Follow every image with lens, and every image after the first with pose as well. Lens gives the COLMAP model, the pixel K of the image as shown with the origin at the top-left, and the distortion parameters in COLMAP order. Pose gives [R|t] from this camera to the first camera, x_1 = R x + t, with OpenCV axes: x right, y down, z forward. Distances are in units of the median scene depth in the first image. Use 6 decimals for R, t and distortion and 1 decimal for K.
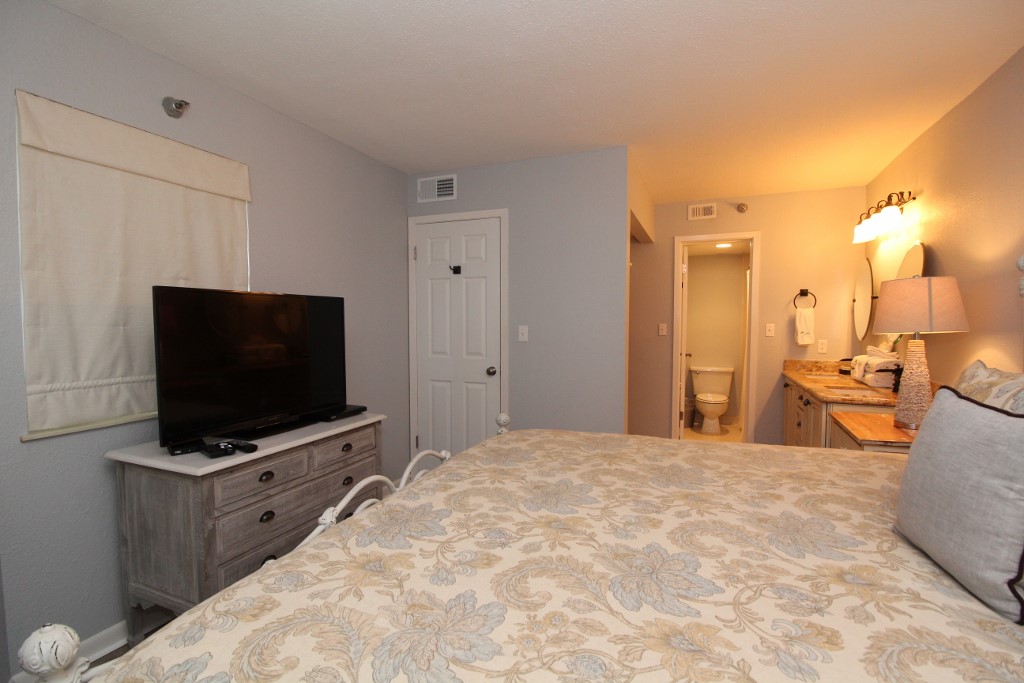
lens RADIAL K [[475.1, 0, 511.2], [0, 475.1, 345.9], [0, 0, 1]] dist [-0.005267, -0.008550]
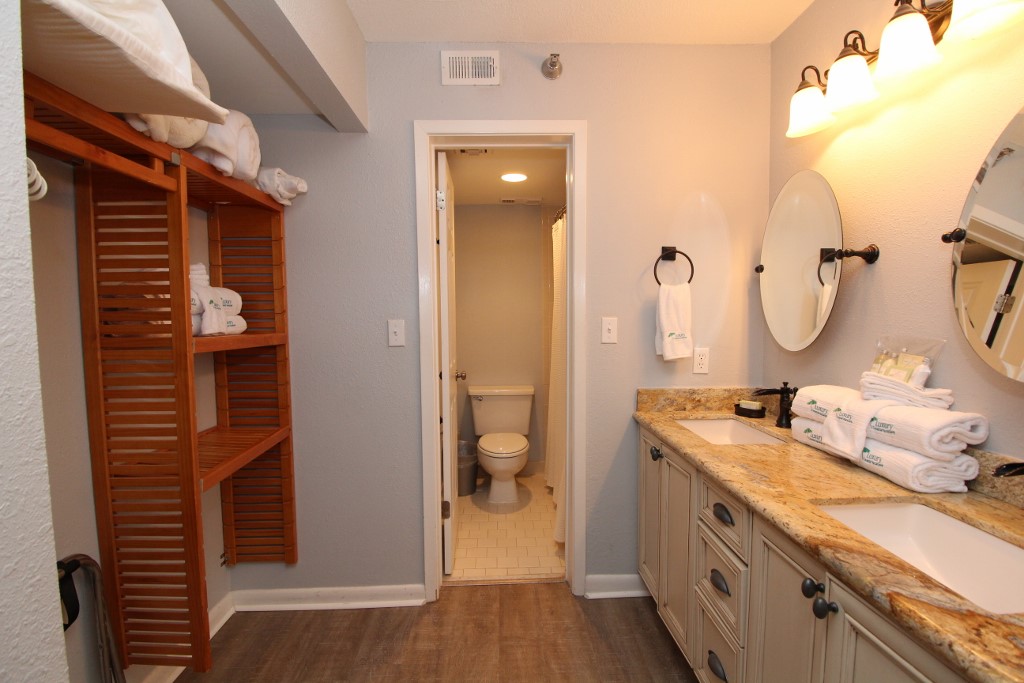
lens RADIAL K [[475.1, 0, 506.9], [0, 475.1, 344.9], [0, 0, 1]] dist [-0.005267, -0.008550]
pose [[0.915364, -0.035828, 0.401029, 0.250819], [0.030634, 0.999343, 0.019358, -0.030578], [-0.401460, -0.005435, 0.915861, 0.589688]]
